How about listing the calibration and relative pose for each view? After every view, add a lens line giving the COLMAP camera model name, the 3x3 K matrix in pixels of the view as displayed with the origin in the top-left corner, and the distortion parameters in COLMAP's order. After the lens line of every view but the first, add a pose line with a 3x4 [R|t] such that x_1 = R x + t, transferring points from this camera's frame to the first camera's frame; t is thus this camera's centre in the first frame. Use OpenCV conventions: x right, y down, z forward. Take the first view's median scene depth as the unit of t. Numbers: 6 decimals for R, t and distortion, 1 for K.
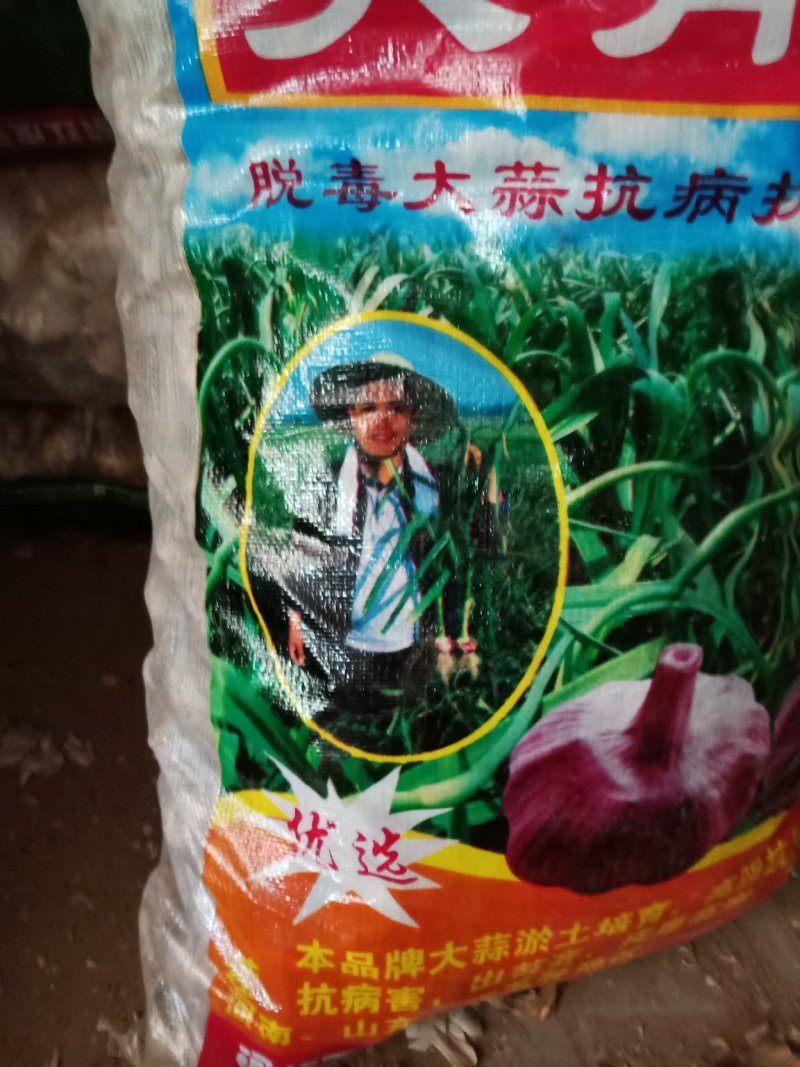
lens RADIAL K [[805.6, 0, 401.4], [0, 805.6, 510.7], [0, 0, 1]] dist [0.081661, -0.171924]
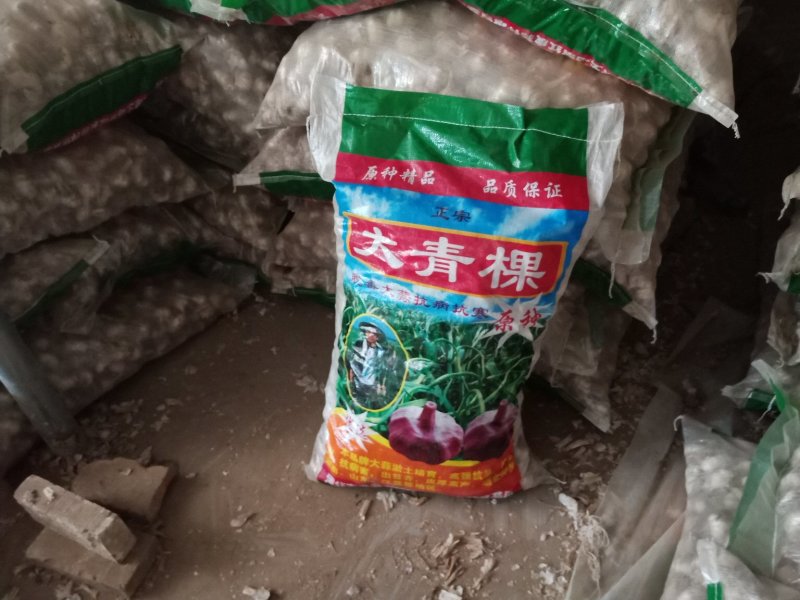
lens RADIAL K [[640.3, 0, 402.9], [0, 640.3, 300.9], [0, 0, 1]] dist [0.091416, -0.215364]
pose [[0.902001, 0.224315, -0.368887, 1.295286], [-0.199363, 0.974287, 0.104970, -0.644186], [0.382948, -0.021141, 0.923528, -2.038187]]
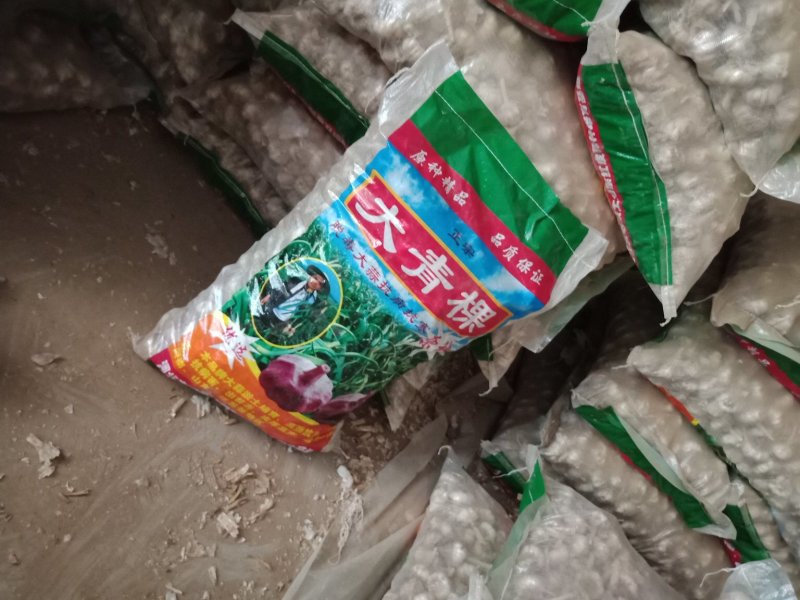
lens RADIAL K [[646.7, 0, 387.8], [0, 646.7, 298.0], [0, 0, 1]] dist [0.098369, -0.226563]
pose [[0.670683, 0.729582, 0.133770, -0.161440], [-0.736133, 0.676837, -0.000715, -0.309804], [-0.091062, -0.097993, 0.991012, -2.378229]]
